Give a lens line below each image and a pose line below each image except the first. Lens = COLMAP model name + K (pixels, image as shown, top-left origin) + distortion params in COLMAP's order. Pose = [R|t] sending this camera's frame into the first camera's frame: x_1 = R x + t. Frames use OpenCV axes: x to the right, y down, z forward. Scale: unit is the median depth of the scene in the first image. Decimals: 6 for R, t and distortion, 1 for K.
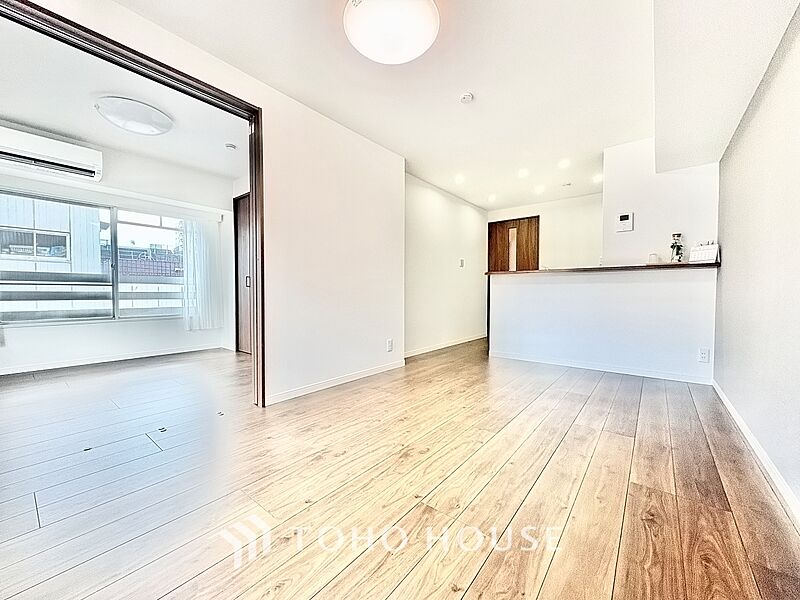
lens RADIAL K [[319.9, 0, 400.5], [0, 319.9, 299.0], [0, 0, 1]] dist [0.004422, 0.000336]
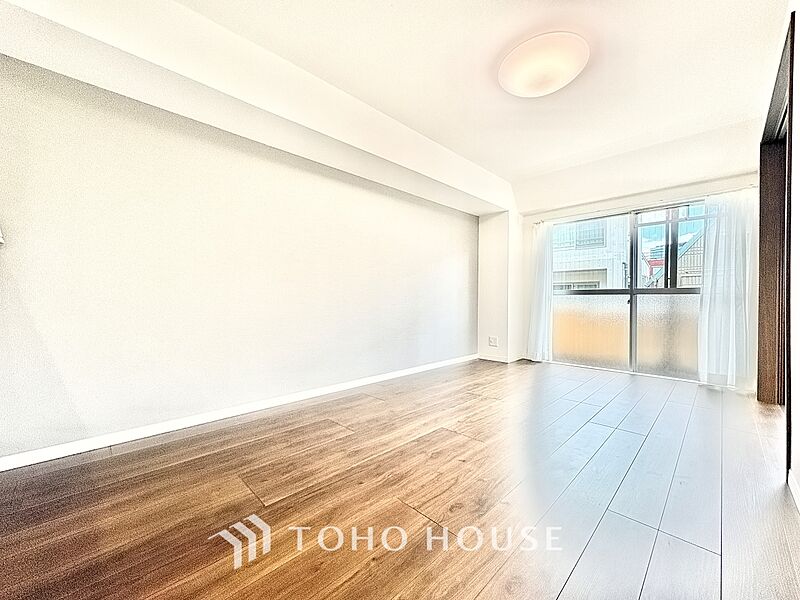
lens RADIAL K [[319.9, 0, 400.7], [0, 319.9, 295.5], [0, 0, 1]] dist [0.004422, 0.000336]
pose [[-0.993524, -0.005347, 0.113493, 0.204693], [-0.003999, 0.999919, 0.012103, -0.027304], [-0.113548, 0.011570, -0.993465, 1.351781]]
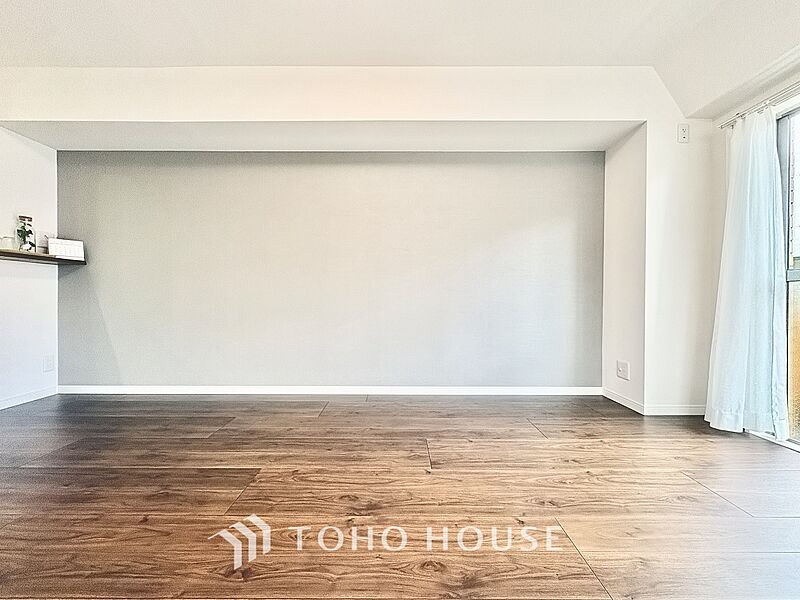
lens RADIAL K [[319.9, 0, 401.0], [0, 319.9, 298.2], [0, 0, 1]] dist [0.004422, 0.000336]
pose [[-0.622932, -0.002452, 0.782272, -0.336636], [0.013564, 0.999811, 0.013935, -0.000952], [-0.782158, 0.019292, -0.622781, 0.782291]]
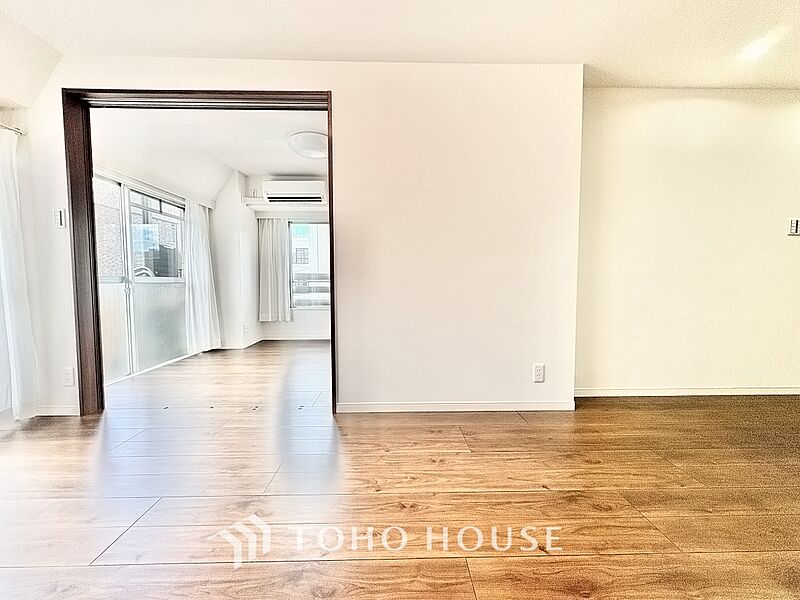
lens RADIAL K [[319.9, 0, 403.4], [0, 319.9, 299.1], [0, 0, 1]] dist [0.004422, 0.000336]
pose [[0.641863, 0.035555, -0.765995, 0.326997], [-0.013247, 0.999290, 0.035283, -0.027894], [0.766705, -0.012499, 0.641878, 0.436865]]
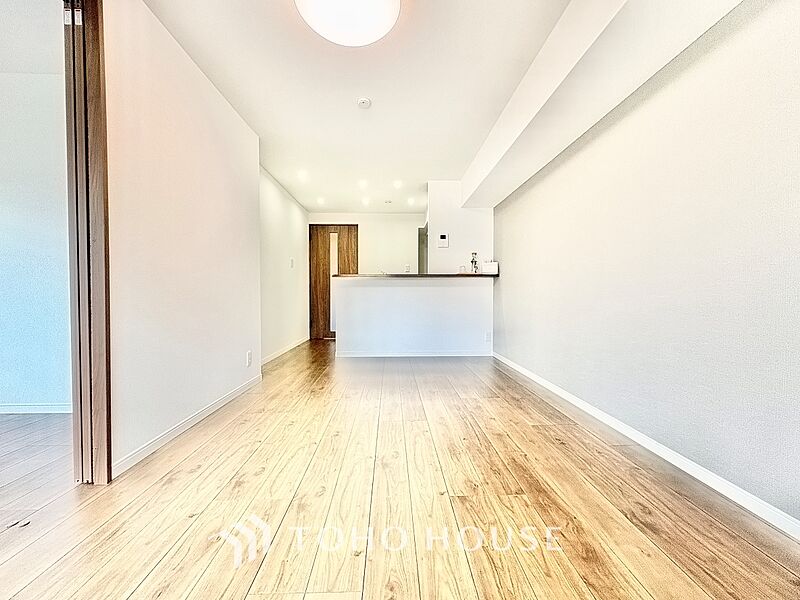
lens RADIAL K [[319.9, 0, 400.3], [0, 319.9, 299.8], [0, 0, 1]] dist [0.004422, 0.000336]
pose [[0.761751, -0.013541, 0.647729, -0.313351], [0.016538, 0.999862, 0.001453, -0.002178], [-0.647659, 0.009605, 0.761870, 0.134559]]
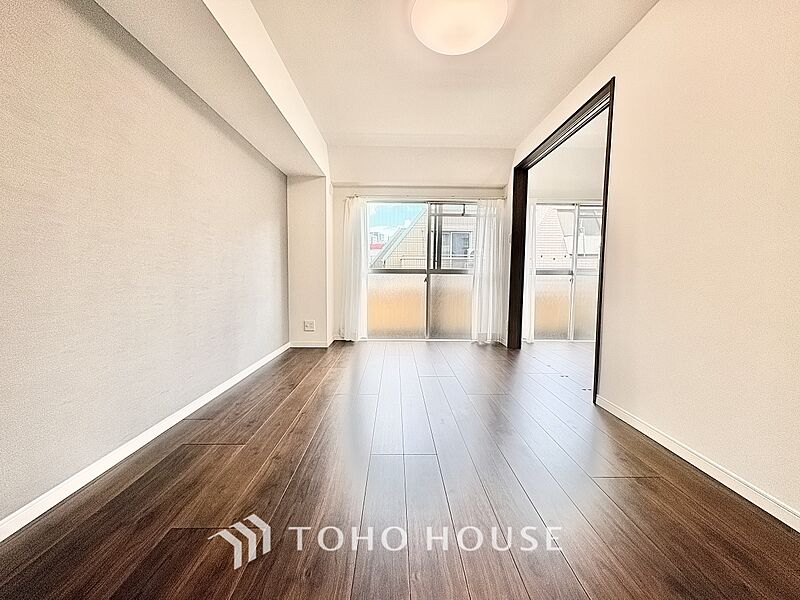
lens RADIAL K [[319.9, 0, 399.4], [0, 319.9, 298.2], [0, 0, 1]] dist [0.004422, 0.000336]
pose [[-0.772074, 0.035243, -0.634555, 0.481137], [-0.023797, 0.996158, 0.084280, -0.029020], [0.635087, 0.080171, -0.768269, 1.055903]]
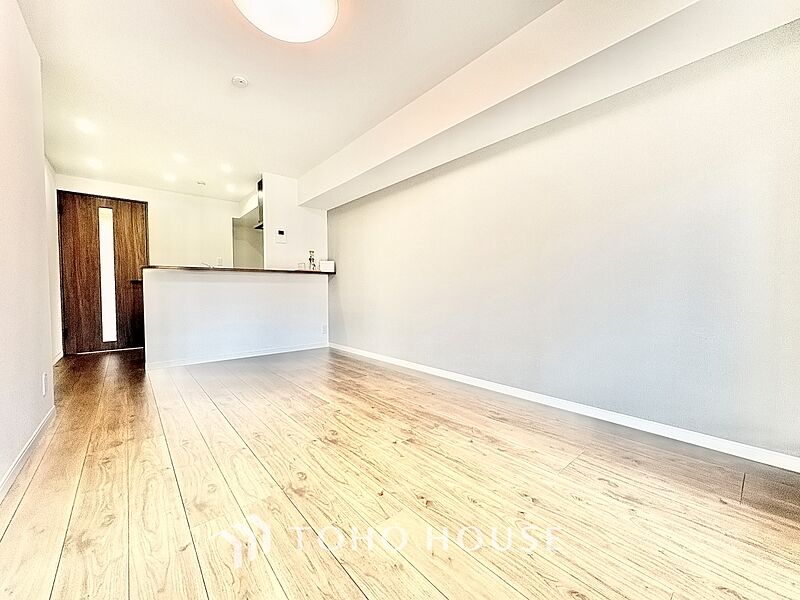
lens RADIAL K [[319.9, 0, 399.0], [0, 319.9, 300.5], [0, 0, 1]] dist [0.004422, 0.000336]
pose [[0.190863, -0.033978, 0.981029, -0.542920], [0.029418, 0.999150, 0.028882, -0.001997], [-0.981176, 0.023348, 0.191700, 0.320117]]
